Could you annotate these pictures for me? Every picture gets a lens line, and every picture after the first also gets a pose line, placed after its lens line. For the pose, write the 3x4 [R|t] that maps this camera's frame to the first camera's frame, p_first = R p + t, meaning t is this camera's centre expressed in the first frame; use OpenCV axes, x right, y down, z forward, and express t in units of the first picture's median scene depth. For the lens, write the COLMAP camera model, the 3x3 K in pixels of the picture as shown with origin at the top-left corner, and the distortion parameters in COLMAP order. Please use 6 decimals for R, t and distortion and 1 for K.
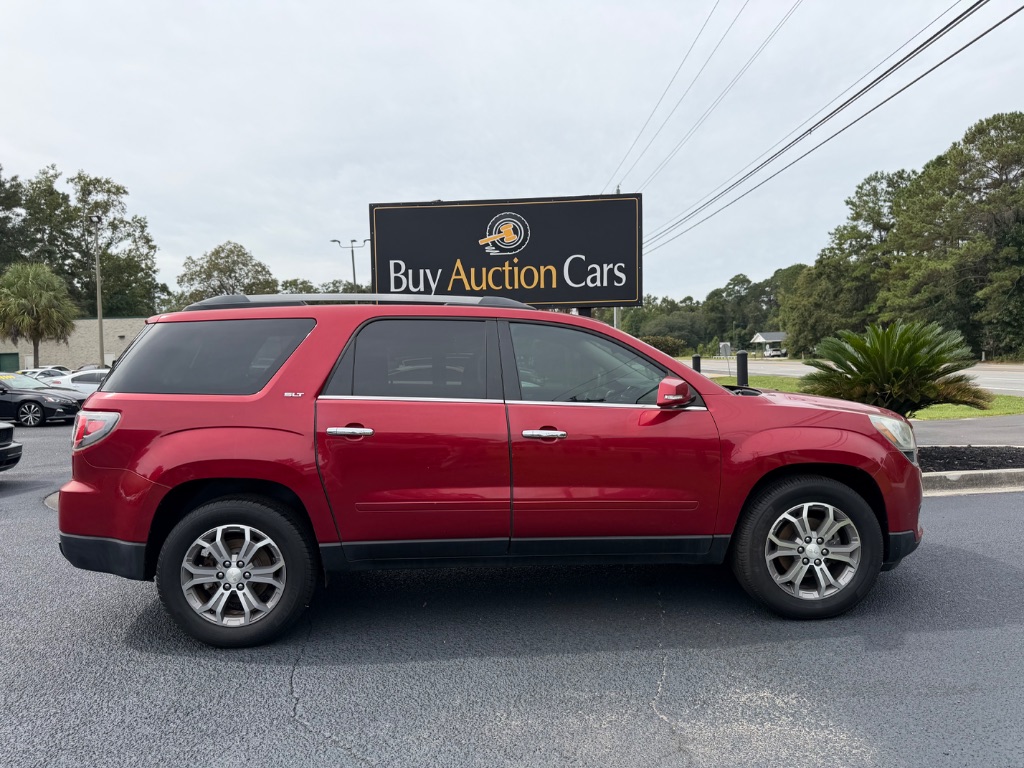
lens RADIAL K [[721.6, 0, 510.2], [0, 721.6, 381.3], [0, 0, 1]] dist [0.055771, -0.075964]
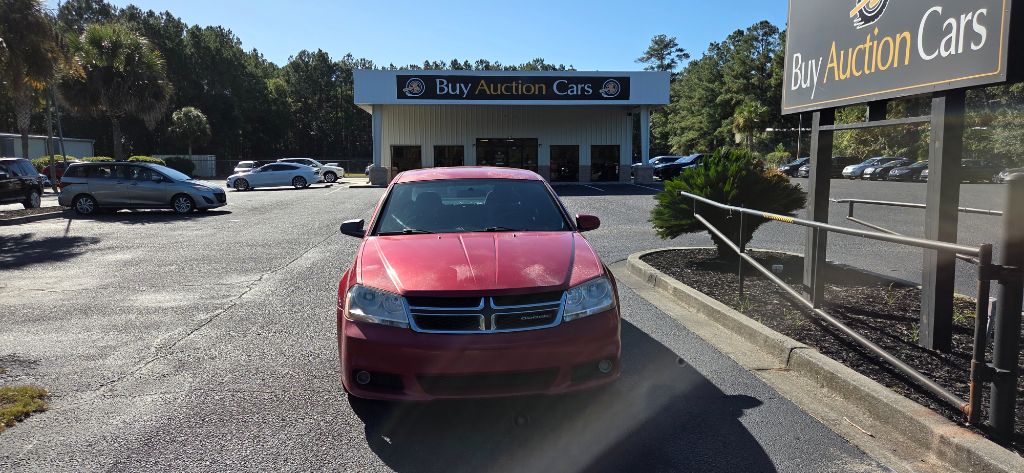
lens RADIAL K [[680.0, 0, 512.4], [0, 680.0, 246.3], [0, 0, 1]] dist [0.068547, -0.056048]
pose [[0.115479, 0.144570, -0.982733, 0.660430], [-0.029367, 0.989416, 0.142103, -0.044966], [0.992876, 0.012450, 0.118503, 0.567110]]
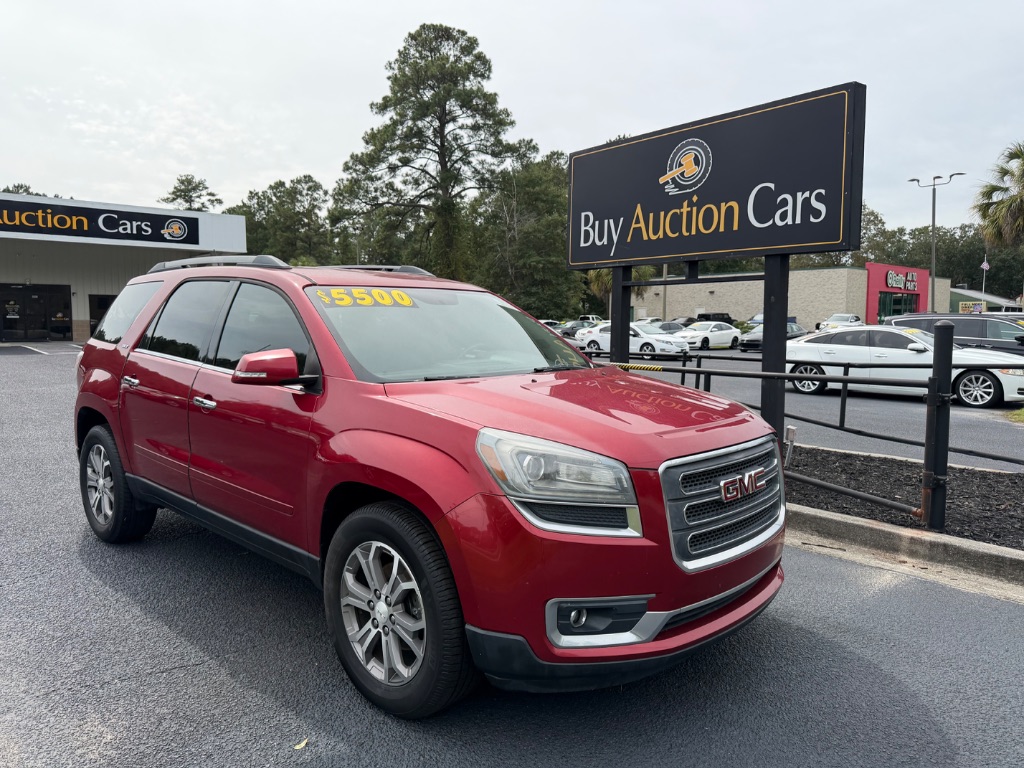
lens RADIAL K [[721.6, 0, 511.0], [0, 721.6, 385.4], [0, 0, 1]] dist [0.055771, -0.075964]
pose [[0.682144, 0.093354, -0.725234, 0.467123], [-0.044134, 0.995265, 0.086601, -0.023009], [0.729885, -0.027067, 0.683034, 0.299656]]
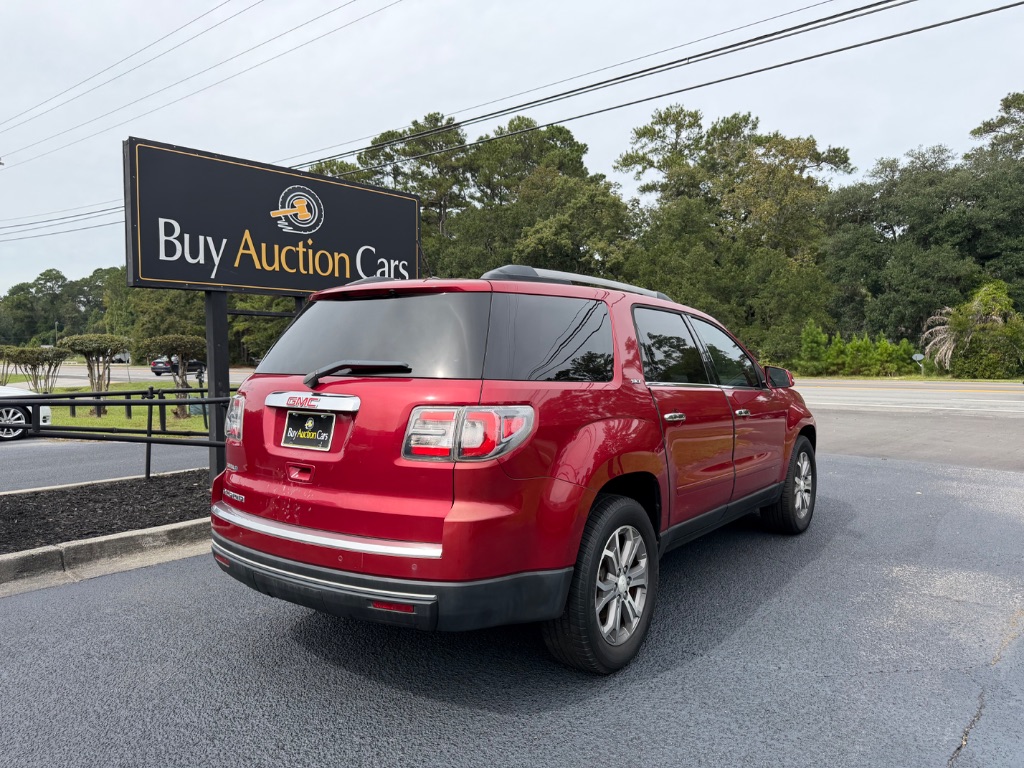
lens RADIAL K [[721.6, 0, 511.9], [0, 721.6, 391.9], [0, 0, 1]] dist [0.055771, -0.075964]
pose [[0.636860, -0.017501, 0.770780, -0.518952], [0.014428, 0.999838, 0.010780, 0.009392], [-0.770844, 0.004256, 0.637010, 0.246839]]
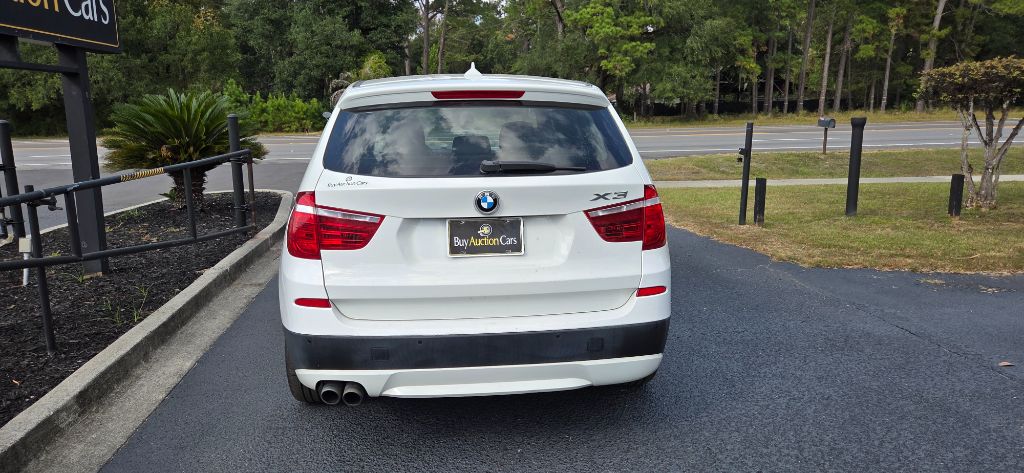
lens RADIAL K [[680.0, 0, 504.2], [0, 680.0, 237.0], [0, 0, 1]] dist [0.068547, -0.056048]
pose [[-0.138658, -0.158236, 0.977617, -0.637353], [0.051899, 0.984635, 0.166733, -0.012378], [-0.988980, 0.073856, -0.128315, 0.691349]]
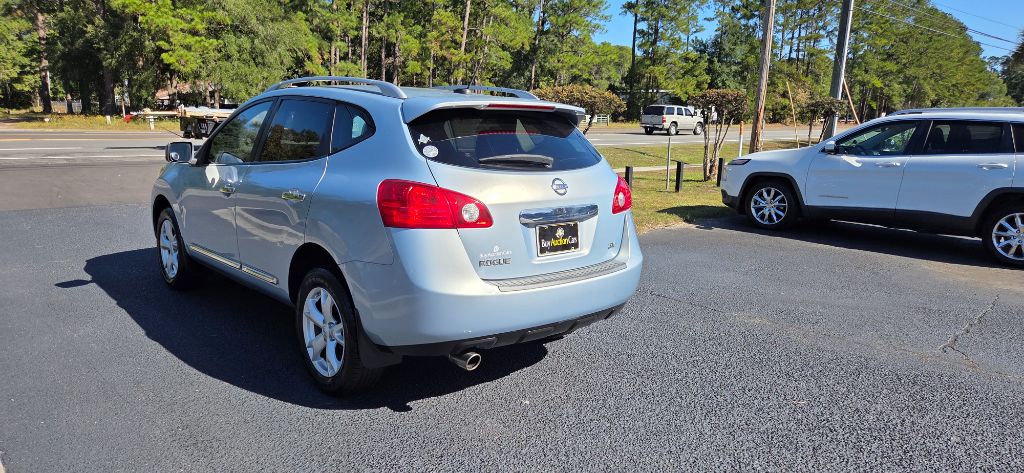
lens RADIAL K [[680.0, 0, 499.1], [0, 680.0, 242.2], [0, 0, 1]] dist [0.068547, -0.056048]
pose [[-0.685144, -0.126492, 0.717341, -0.620522], [0.020660, 0.981036, 0.192722, -0.021982], [-0.728115, 0.146862, -0.669537, 0.898406]]
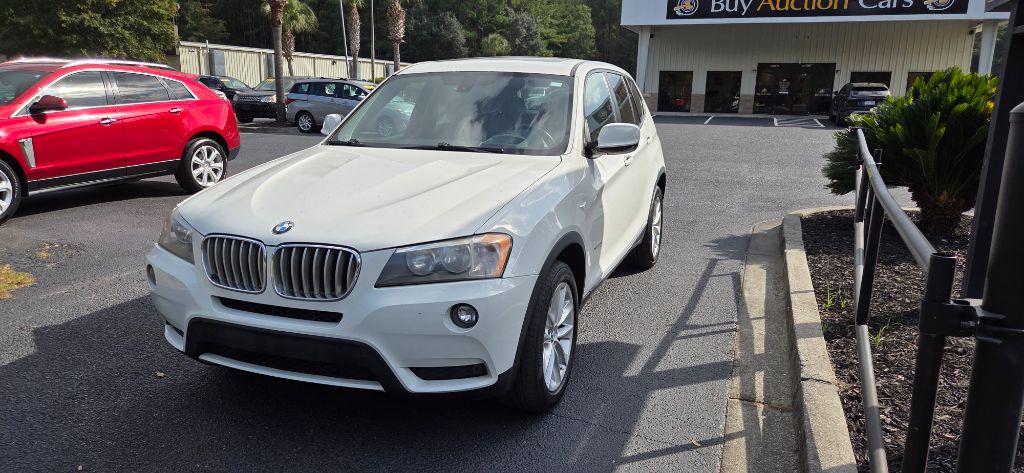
lens RADIAL K [[680.0, 0, 510.2], [0, 680.0, 244.4], [0, 0, 1]] dist [0.068547, -0.056048]
pose [[-0.318691, 0.228521, -0.919899, 0.495949], [-0.042836, 0.966038, 0.254823, -0.041728], [0.946890, 0.120614, -0.298079, 0.838333]]
